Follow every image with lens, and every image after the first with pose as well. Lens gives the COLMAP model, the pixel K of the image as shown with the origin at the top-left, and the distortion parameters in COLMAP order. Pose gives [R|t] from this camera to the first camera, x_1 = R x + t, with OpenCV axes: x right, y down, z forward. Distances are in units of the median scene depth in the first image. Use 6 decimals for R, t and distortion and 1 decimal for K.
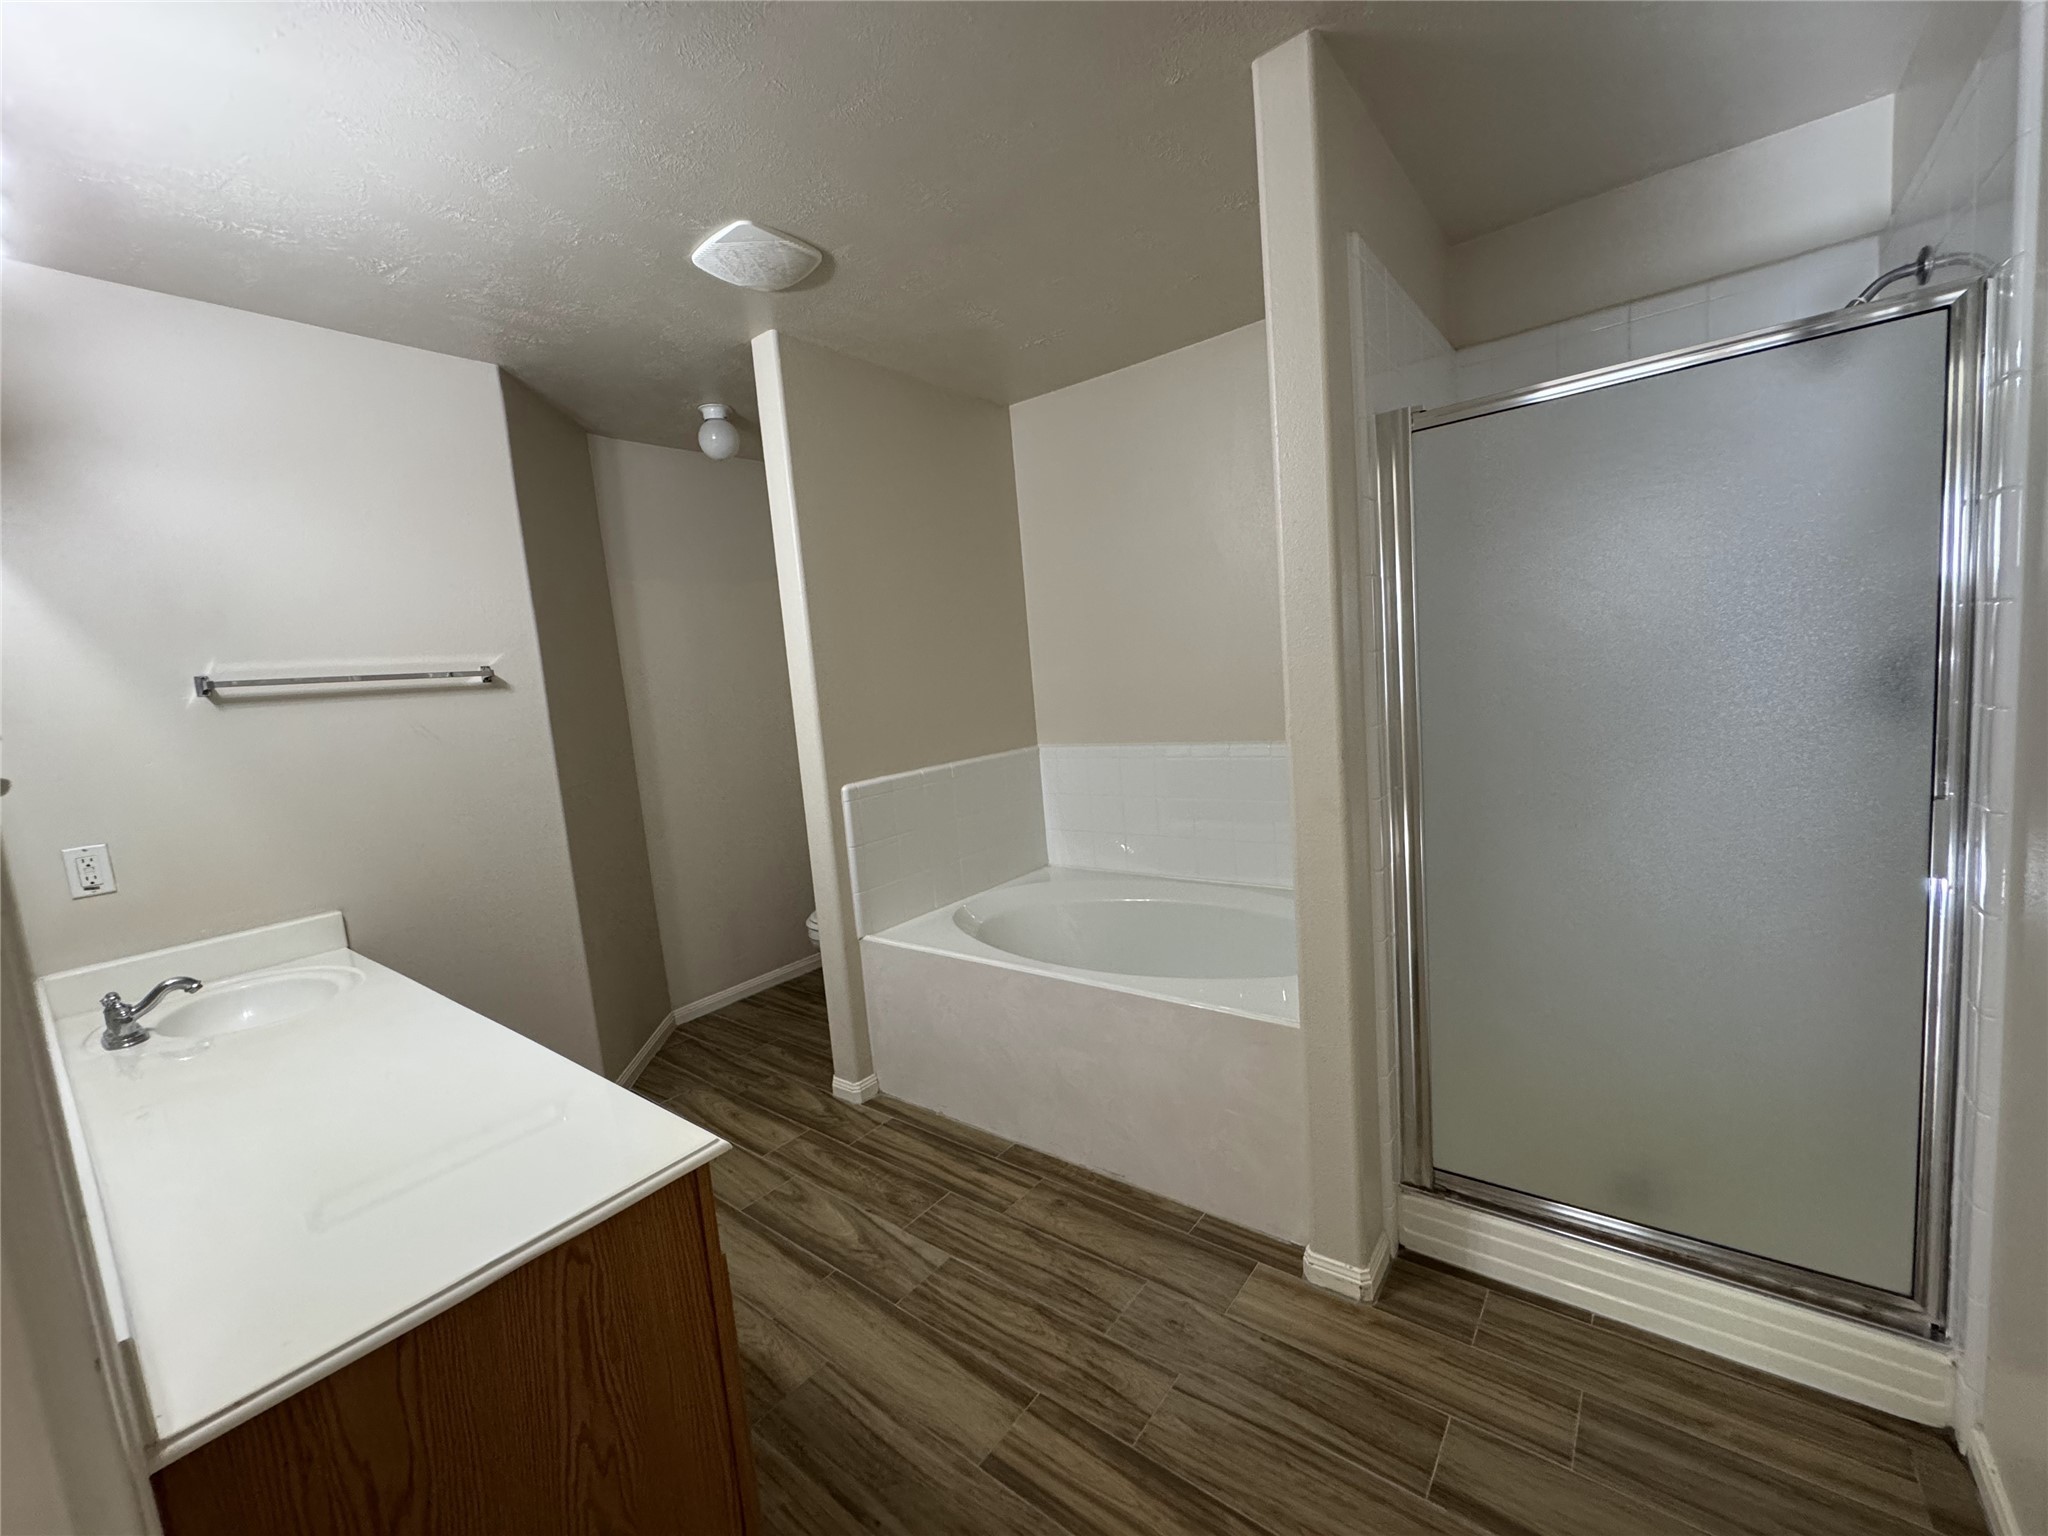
lens RADIAL K [[820.9, 0, 1024.8], [0, 820.9, 769.1], [0, 0, 1]] dist [-0.003220, 0.000451]
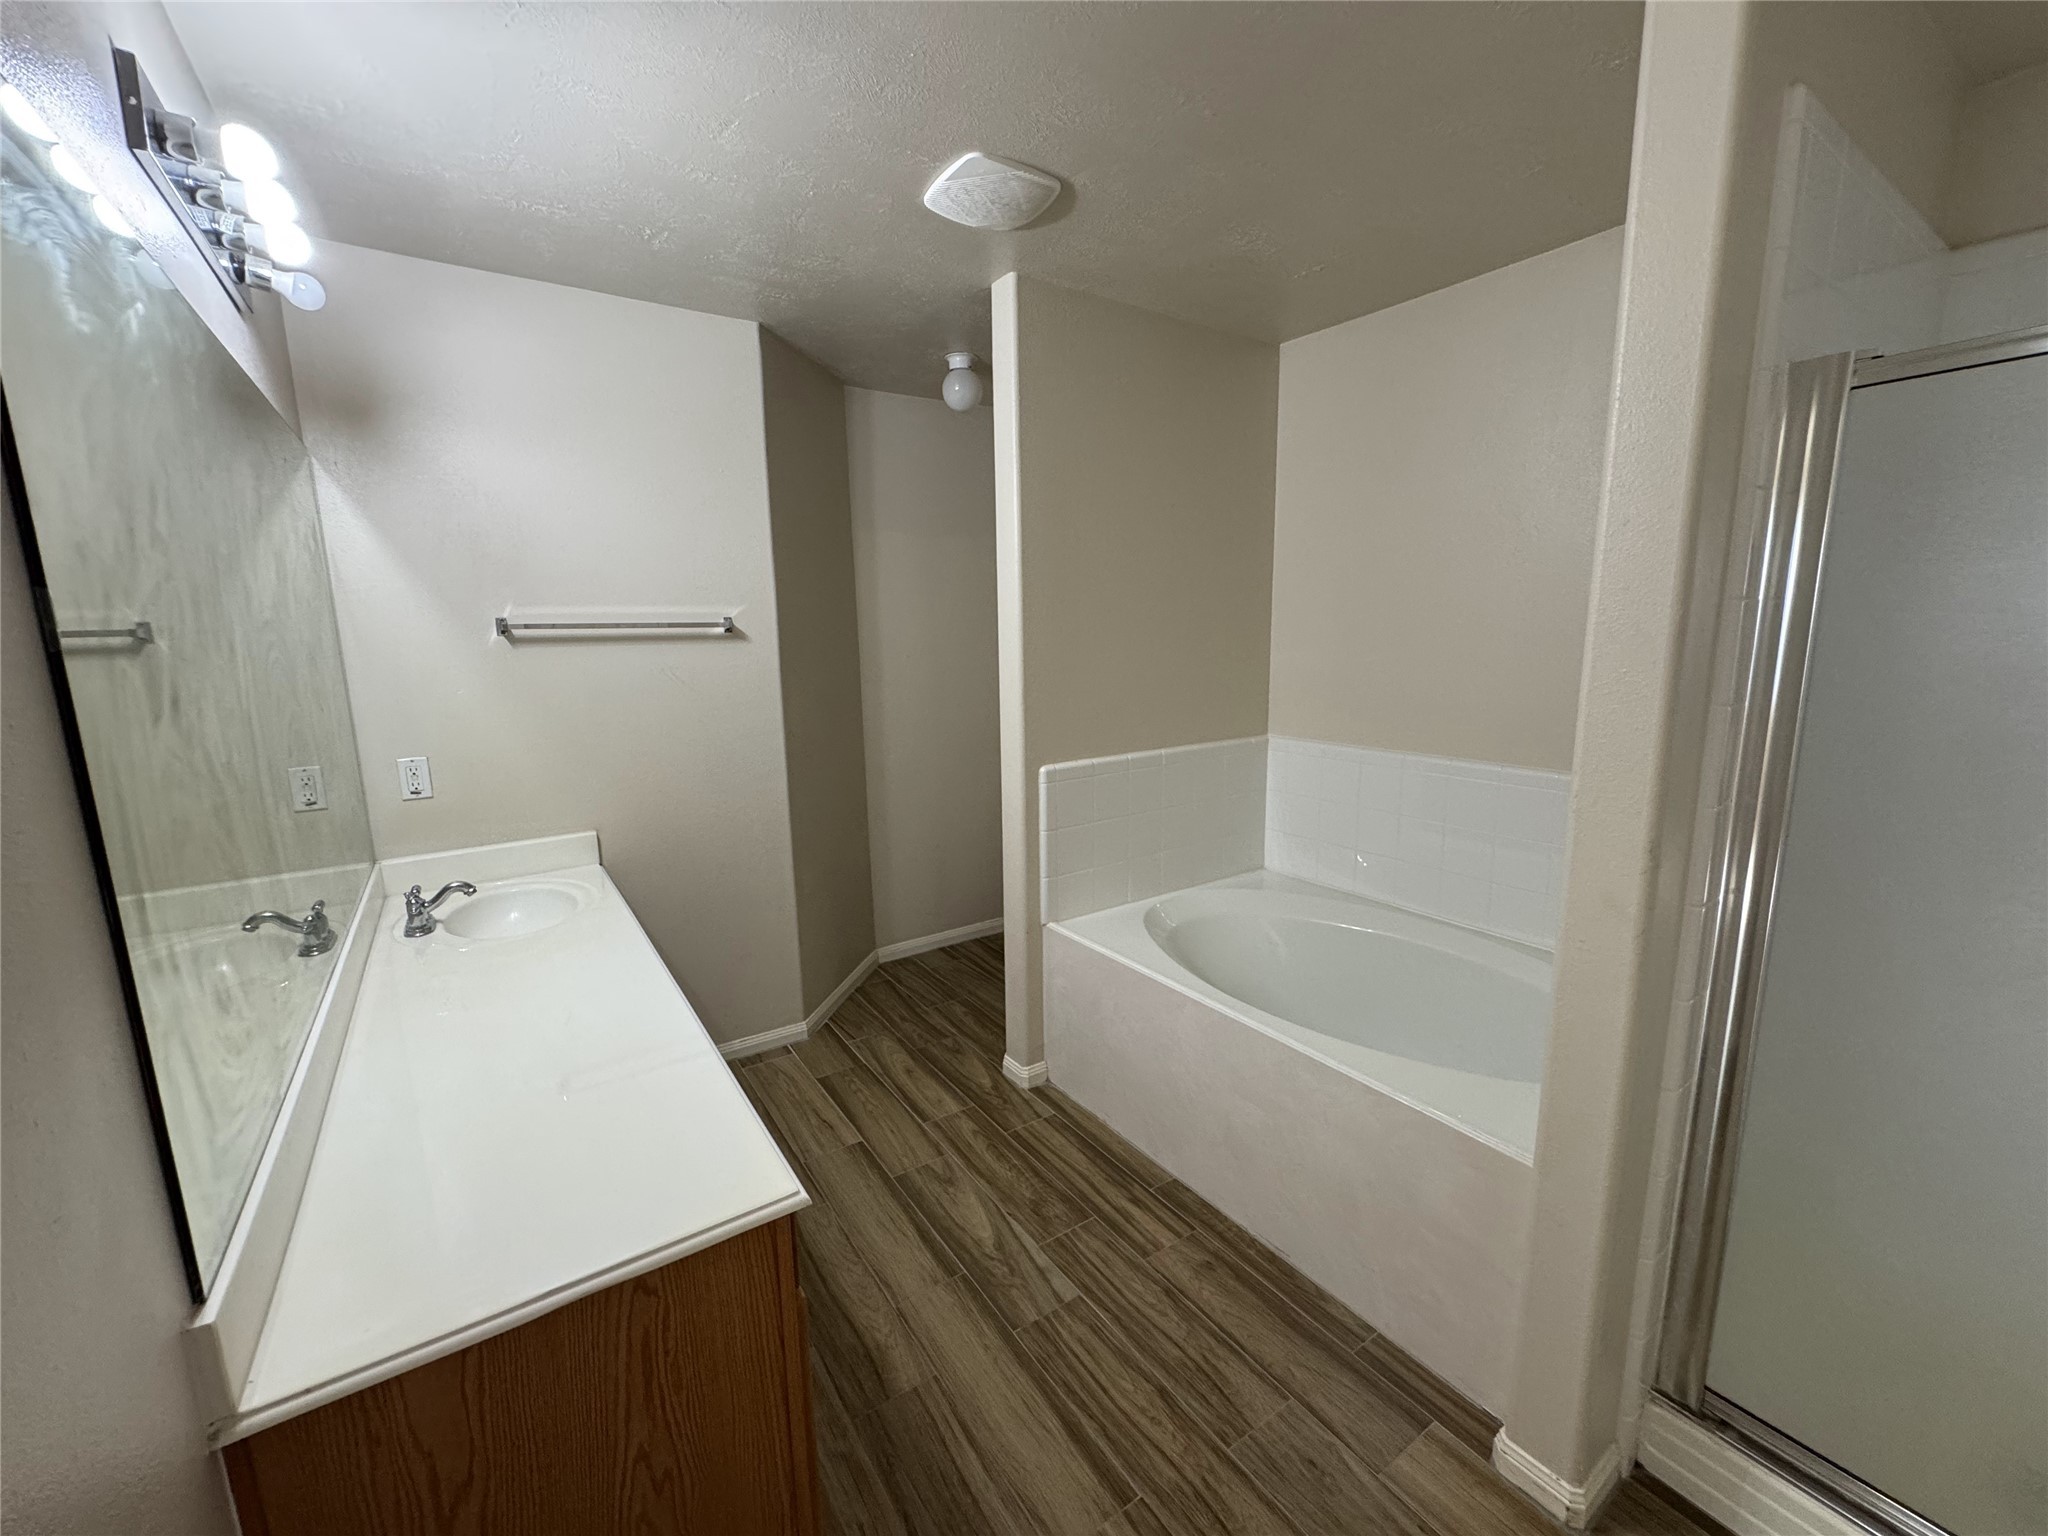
lens RADIAL K [[820.9, 0, 1024.8], [0, 820.9, 769.1], [0, 0, 1]] dist [-0.003220, 0.000451]
pose [[0.949694, 0.119518, -0.289478, 0.047693], [-0.098359, 0.991374, 0.086625, -0.074978], [0.297334, -0.053795, 0.953257, 0.112592]]
